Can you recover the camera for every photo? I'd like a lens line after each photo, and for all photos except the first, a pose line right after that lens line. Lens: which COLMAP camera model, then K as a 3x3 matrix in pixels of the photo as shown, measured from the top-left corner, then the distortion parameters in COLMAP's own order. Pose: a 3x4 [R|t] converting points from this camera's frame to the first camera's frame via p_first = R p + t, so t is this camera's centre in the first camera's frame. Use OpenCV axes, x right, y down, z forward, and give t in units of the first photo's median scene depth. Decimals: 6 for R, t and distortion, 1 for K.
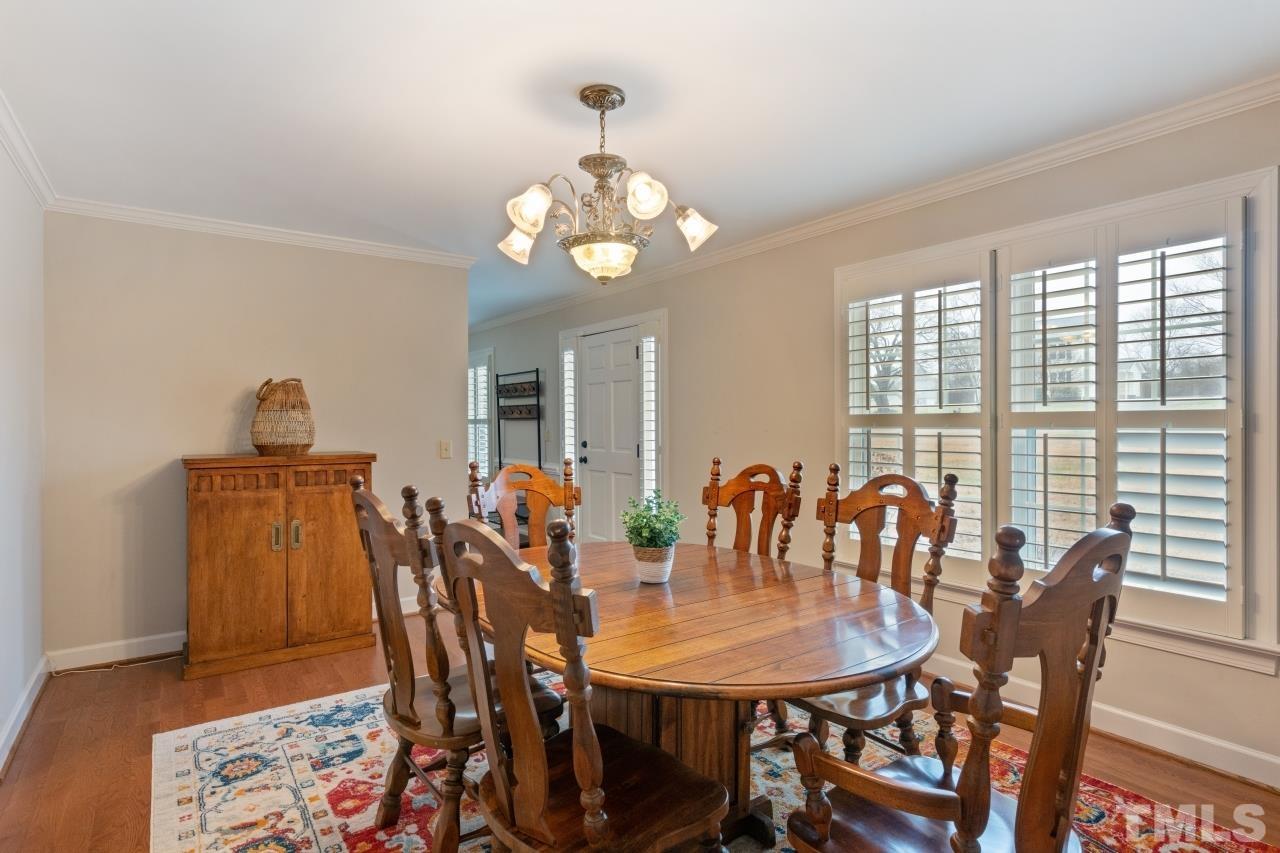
lens RADIAL K [[659.1, 0, 644.1], [0, 659.1, 427.1], [0, 0, 1]] dist [0.001507, 0.001960]
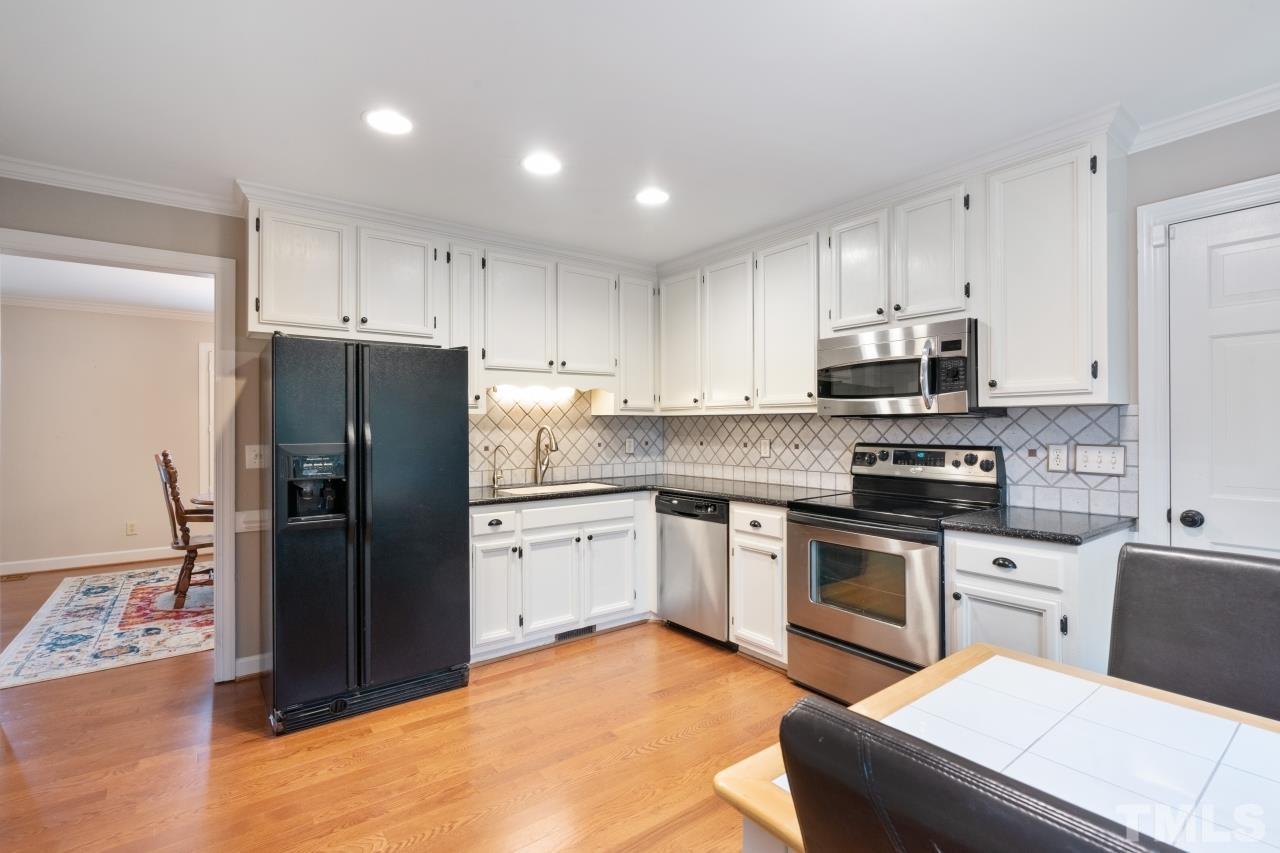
lens RADIAL K [[588.3, 0, 631.9], [0, 588.3, 424.0], [0, 0, 1]] dist [-0.008630, 0.005432]
pose [[-0.014287, 0.002807, 0.999894, -1.958350], [0.004273, 0.999987, -0.002746, -0.005898], [-0.999889, 0.004233, -0.014299, -0.181912]]
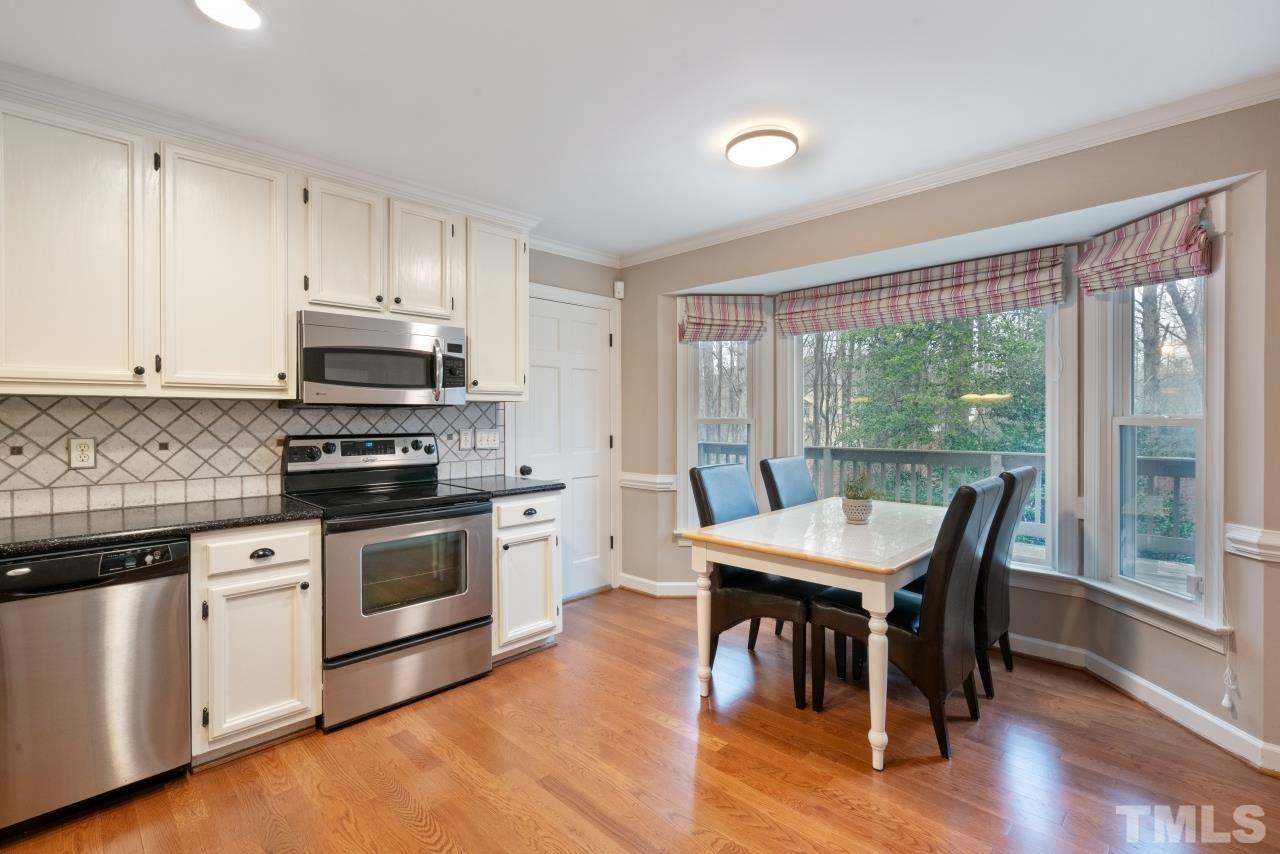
lens RADIAL K [[588.3, 0, 637.0], [0, 588.3, 418.0], [0, 0, 1]] dist [-0.008630, 0.005432]
pose [[-0.985482, 0.002318, -0.169764, -1.117335], [0.001511, 0.999987, 0.004881, -0.003544], [0.169773, 0.004554, -0.985473, 0.505121]]
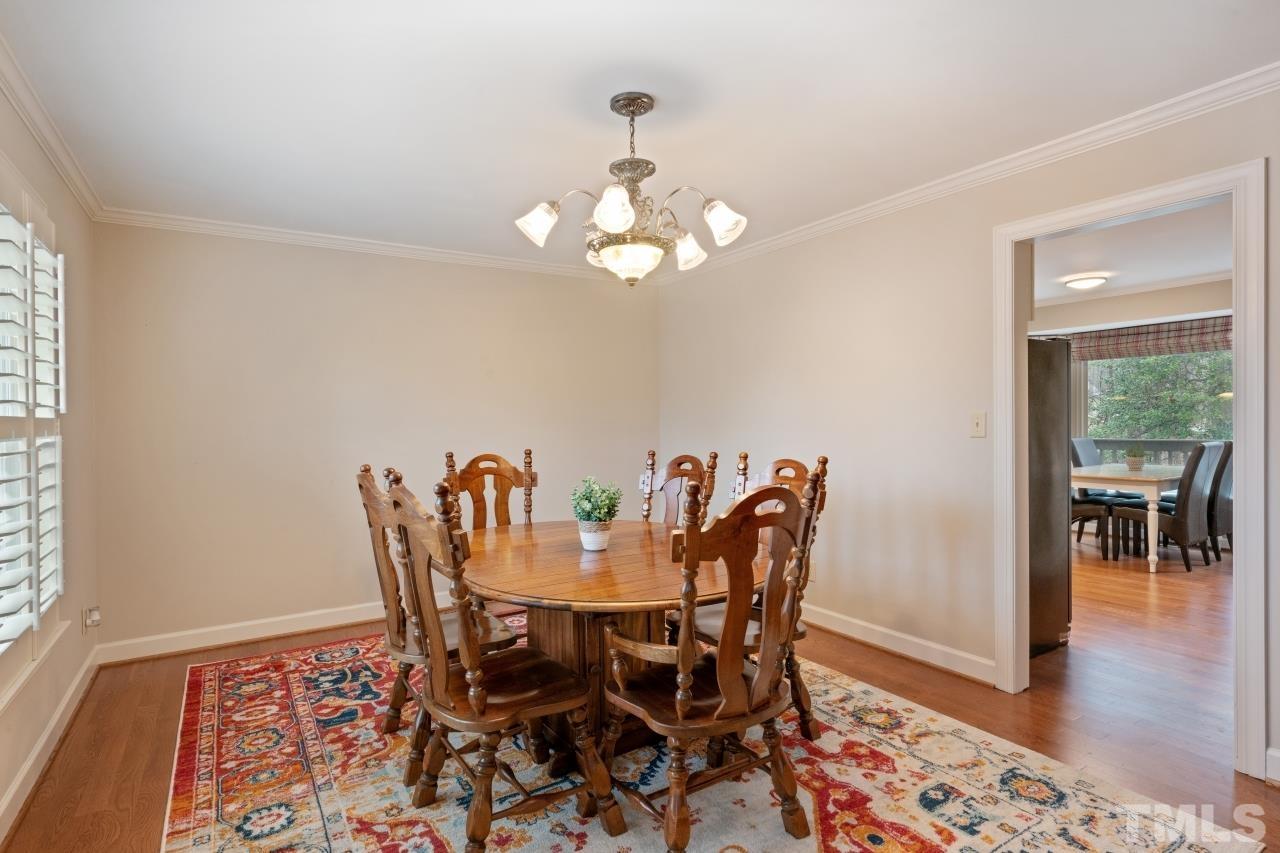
lens RADIAL K [[659.1, 0, 647.5], [0, 659.1, 429.6], [0, 0, 1]] dist [0.001507, 0.001960]
pose [[-0.998214, 0.011926, 0.058545, -0.136713], [0.012989, 0.999757, 0.017804, -0.002952], [-0.058319, 0.018532, -0.998126, 1.897848]]
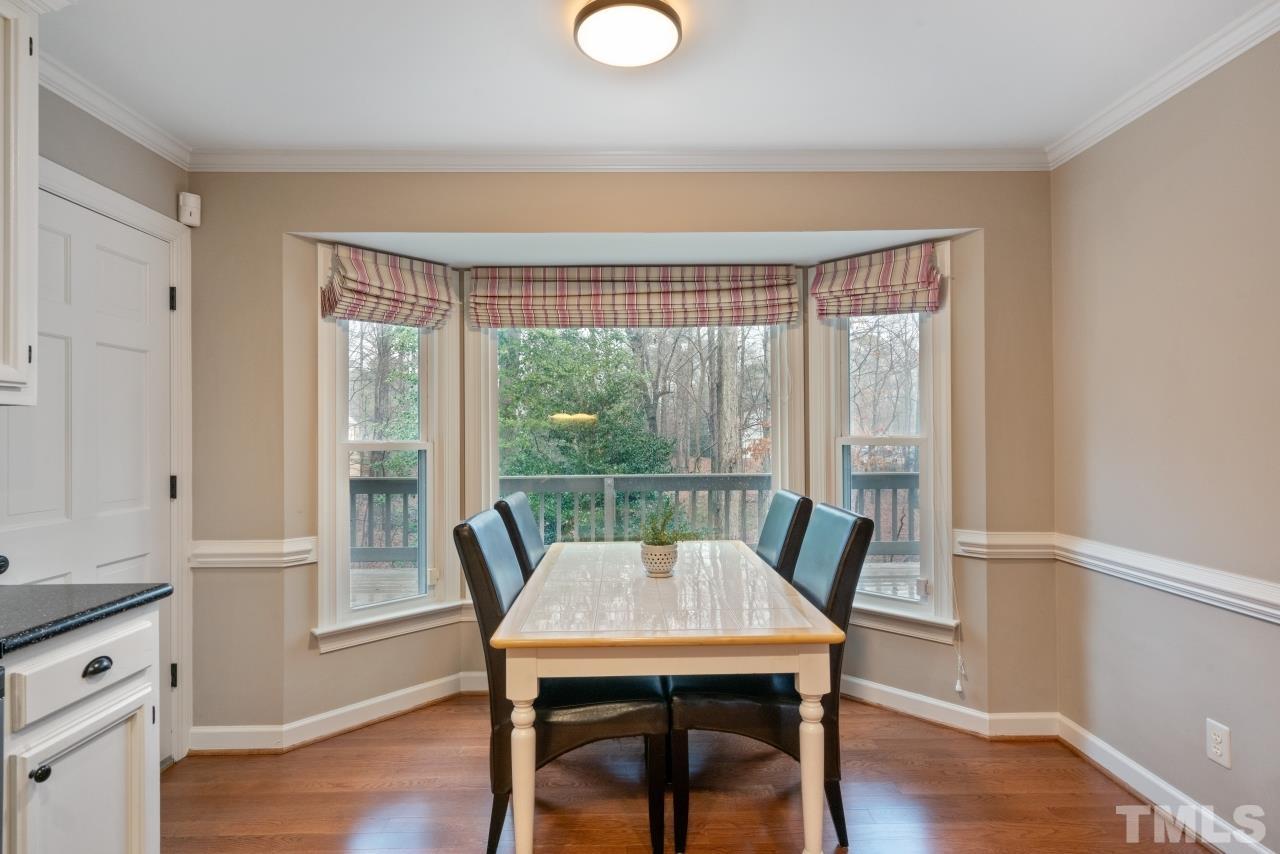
lens RADIAL K [[659.1, 0, 635.1], [0, 659.1, 430.8], [0, 0, 1]] dist [0.001507, 0.001960]
pose [[-0.568554, -0.004194, -0.822636, -0.894549], [0.004302, 0.999958, -0.008071, -0.002829], [0.822635, -0.008128, -0.568512, -0.017133]]
